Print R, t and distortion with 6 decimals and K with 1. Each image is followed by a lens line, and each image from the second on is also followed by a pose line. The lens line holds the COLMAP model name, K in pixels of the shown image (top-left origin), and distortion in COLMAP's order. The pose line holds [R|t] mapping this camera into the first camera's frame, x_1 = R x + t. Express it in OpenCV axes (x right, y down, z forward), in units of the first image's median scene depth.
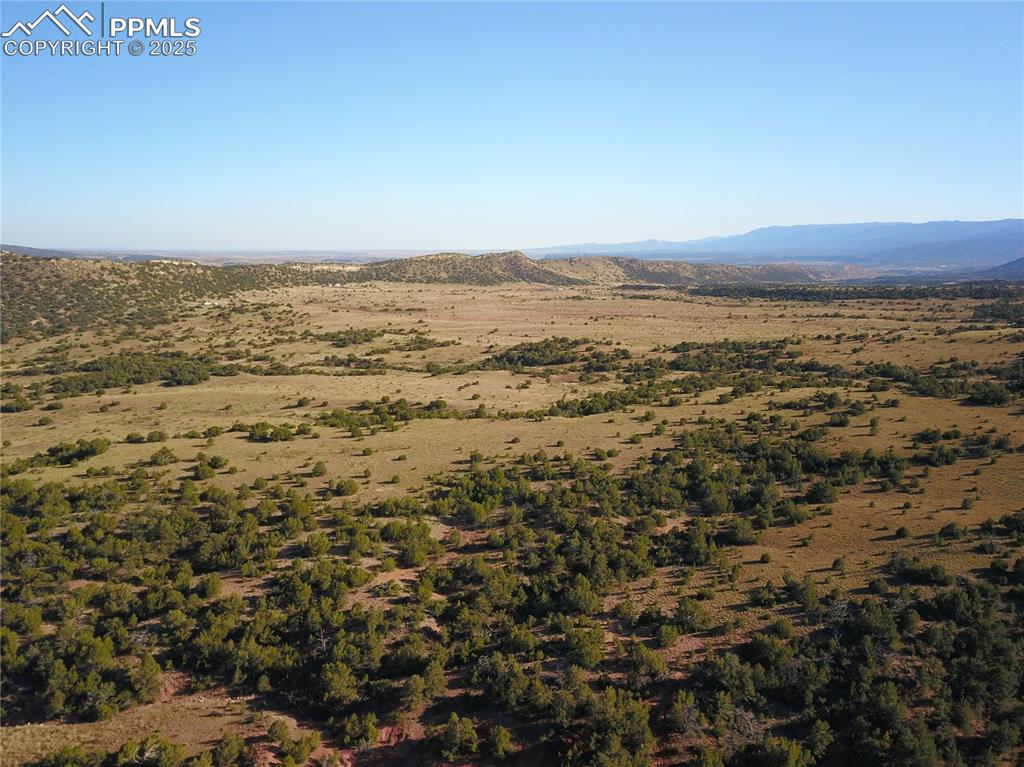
lens RADIAL K [[784.8, 0, 506.6], [0, 784.8, 383.3], [0, 0, 1]] dist [0.012015, -0.000723]
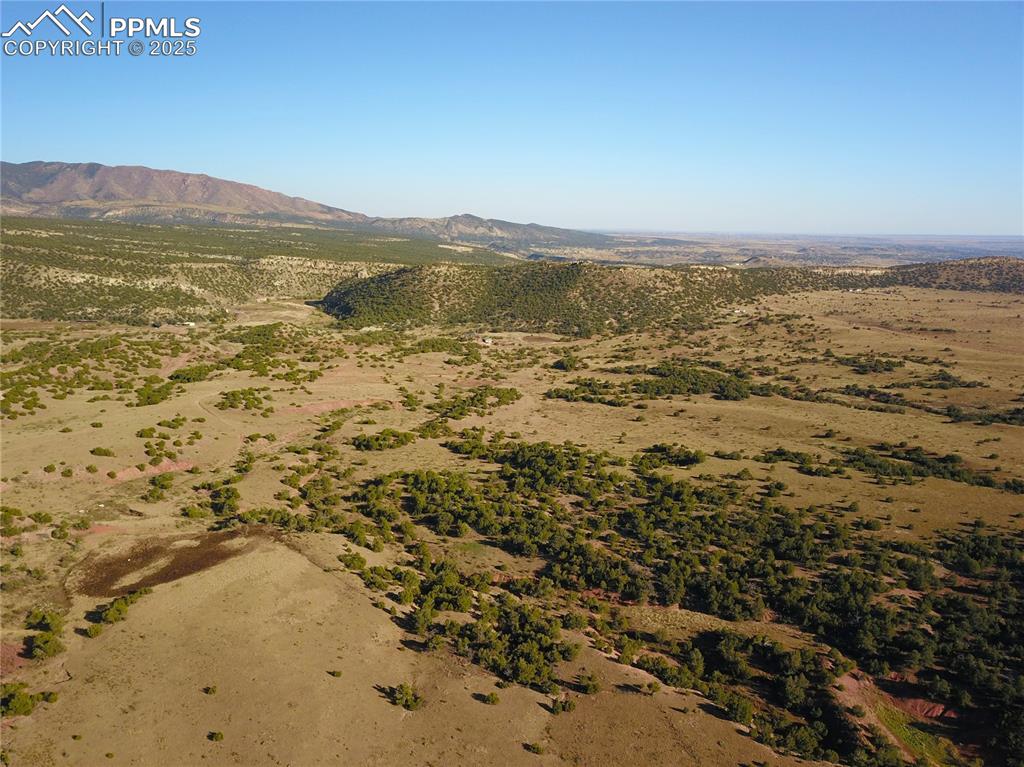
lens RADIAL K [[784.8, 0, 506.6], [0, 784.8, 383.3], [0, 0, 1]] dist [0.012015, -0.000723]
pose [[0.812642, 0.127218, -0.568708, 0.042093], [-0.113814, 0.991736, 0.059215, -0.137548], [0.571541, 0.016607, 0.820405, -0.601148]]
